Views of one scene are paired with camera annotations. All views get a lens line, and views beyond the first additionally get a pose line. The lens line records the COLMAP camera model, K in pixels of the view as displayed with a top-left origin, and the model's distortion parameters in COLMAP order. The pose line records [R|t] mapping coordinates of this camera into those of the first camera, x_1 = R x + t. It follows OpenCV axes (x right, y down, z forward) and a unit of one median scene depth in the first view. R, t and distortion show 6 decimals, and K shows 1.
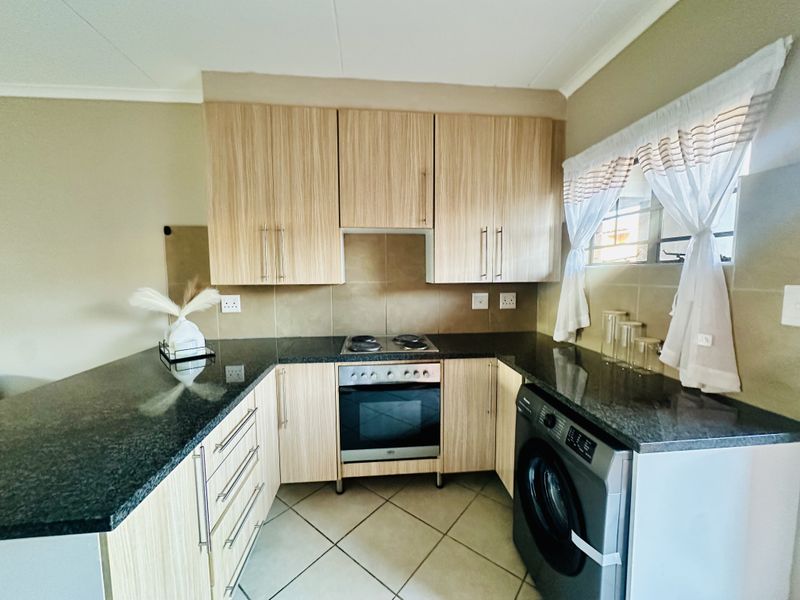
lens RADIAL K [[317.7, 0, 400.0], [0, 317.7, 300.0], [0, 0, 1]] dist [0.000472, 0.000325]
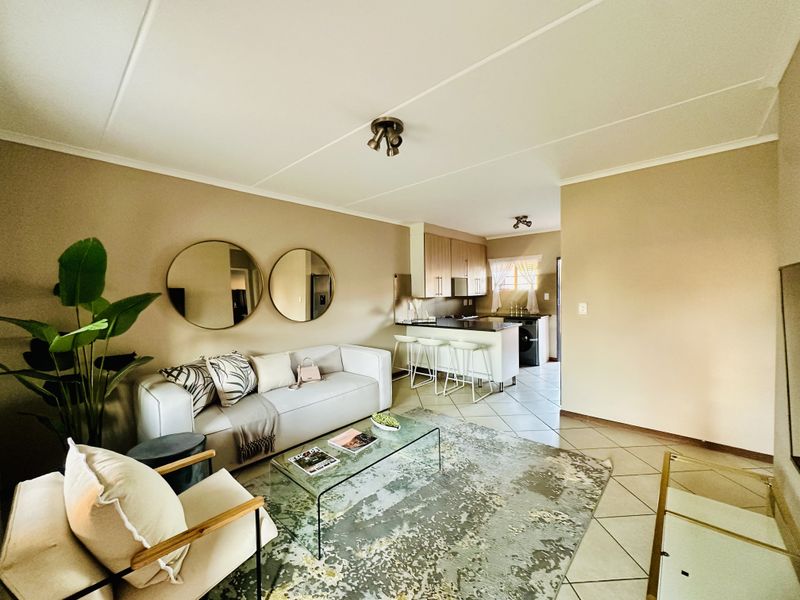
lens RADIAL K [[320.4, 0, 400.0], [0, 320.4, 300.0], [0, 0, 1]] dist [-0.001006, -0.000007]
pose [[0.729462, -0.023776, 0.683608, -2.347209], [0.072848, 0.996412, -0.043078, 0.068338], [-0.680131, 0.081223, 0.728577, -0.745670]]
